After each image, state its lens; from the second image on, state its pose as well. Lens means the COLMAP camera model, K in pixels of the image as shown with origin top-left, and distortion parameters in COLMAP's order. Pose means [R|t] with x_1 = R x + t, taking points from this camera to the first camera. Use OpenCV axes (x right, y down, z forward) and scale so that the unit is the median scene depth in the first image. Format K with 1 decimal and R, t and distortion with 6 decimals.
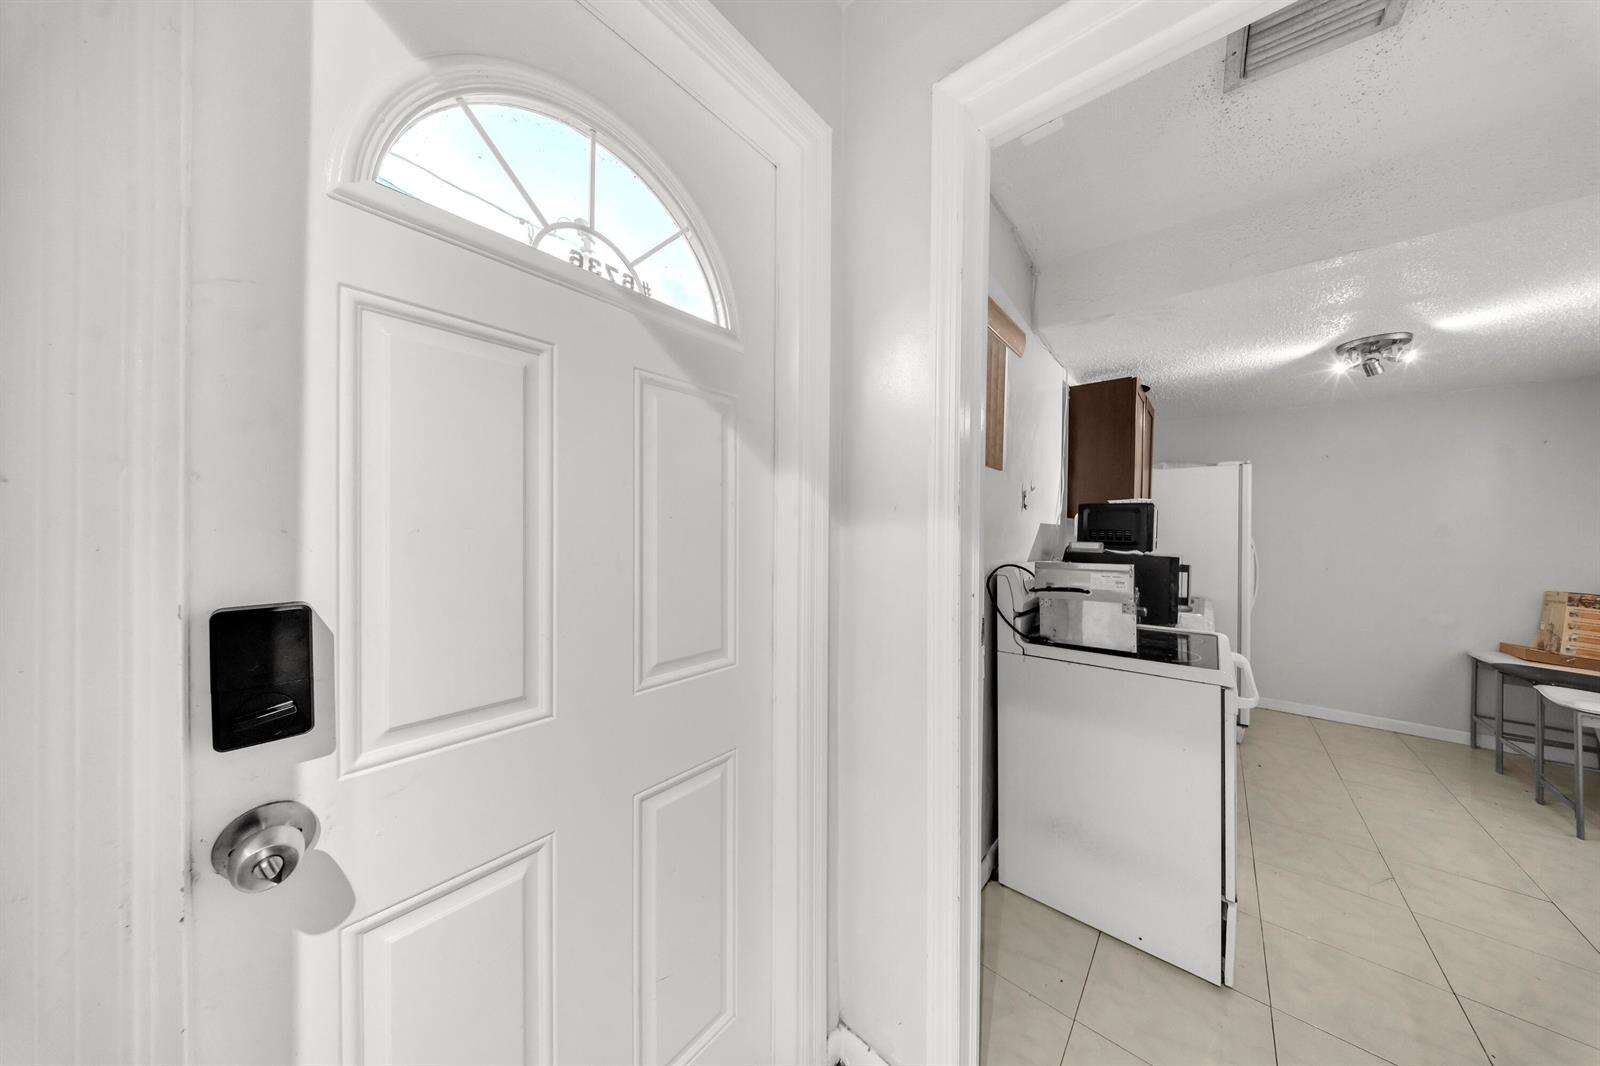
lens RADIAL K [[483.7, 0, 800.7], [0, 483.7, 511.1], [0, 0, 1]] dist [0.000666, -0.000889]
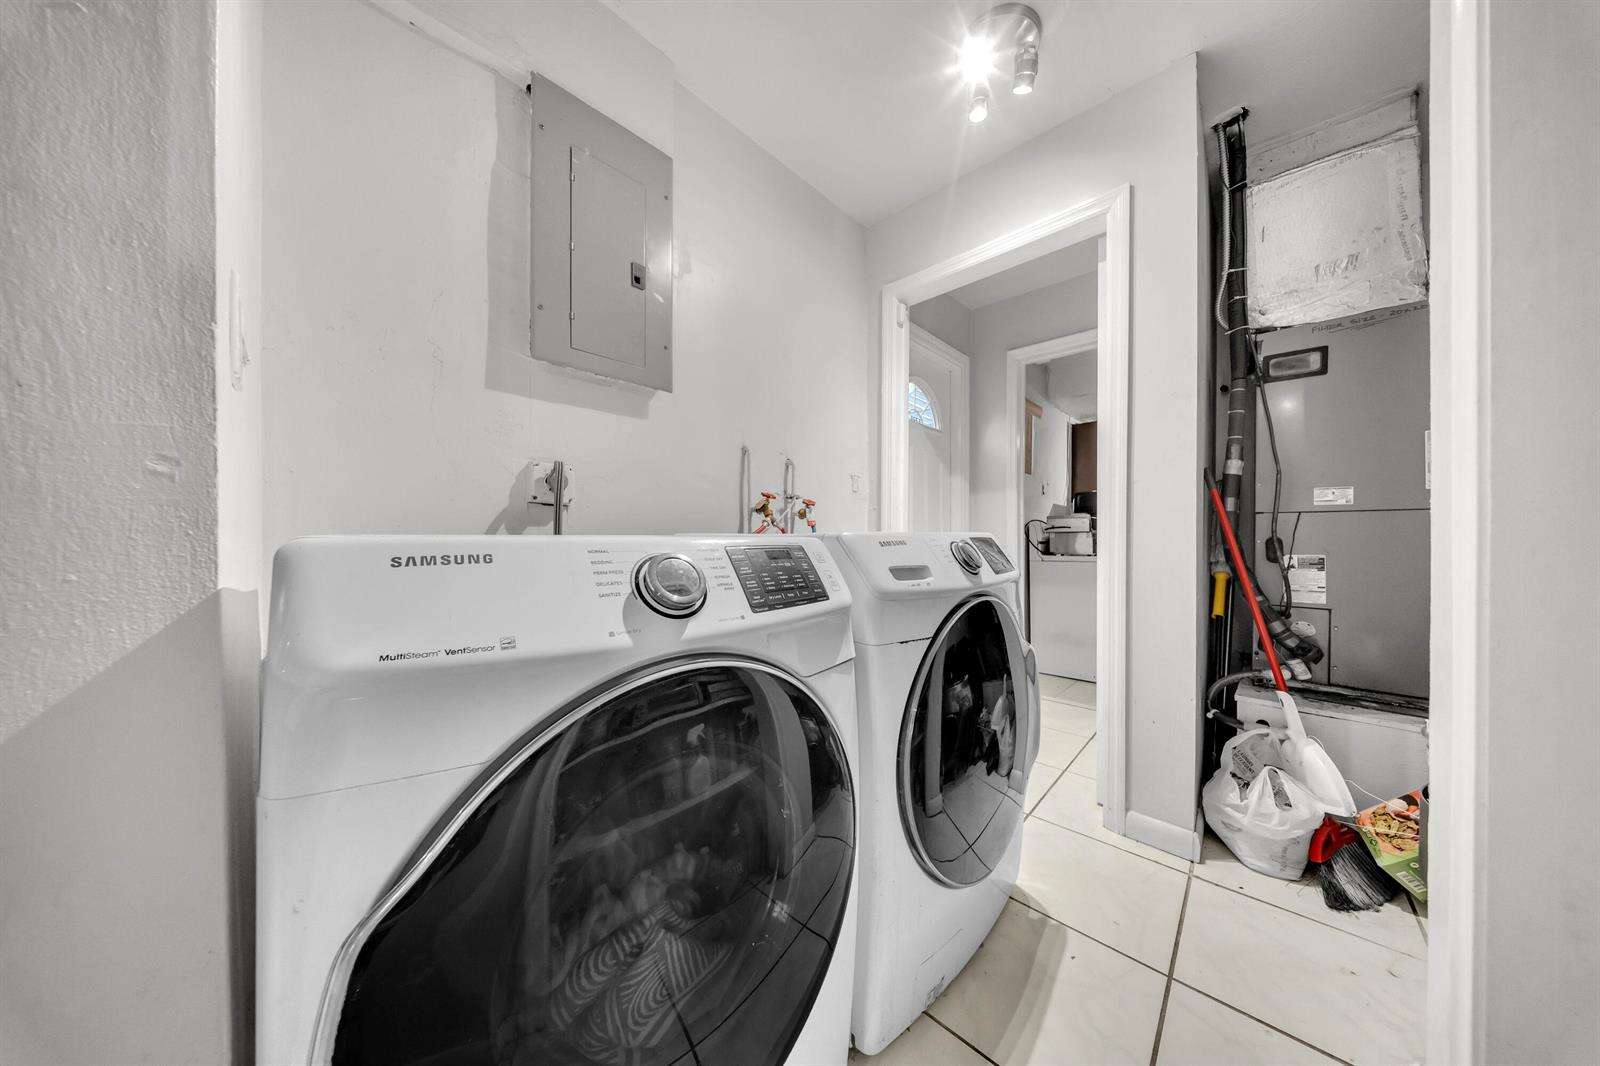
lens RADIAL K [[483.7, 0, 800.7], [0, 483.7, 511.1], [0, 0, 1]] dist [0.000666, -0.000889]
pose [[0.998508, -0.003495, -0.054500, -0.371483], [0.002982, 0.999951, -0.009480, 0.071313], [0.054531, 0.009303, 0.998469, -0.911423]]
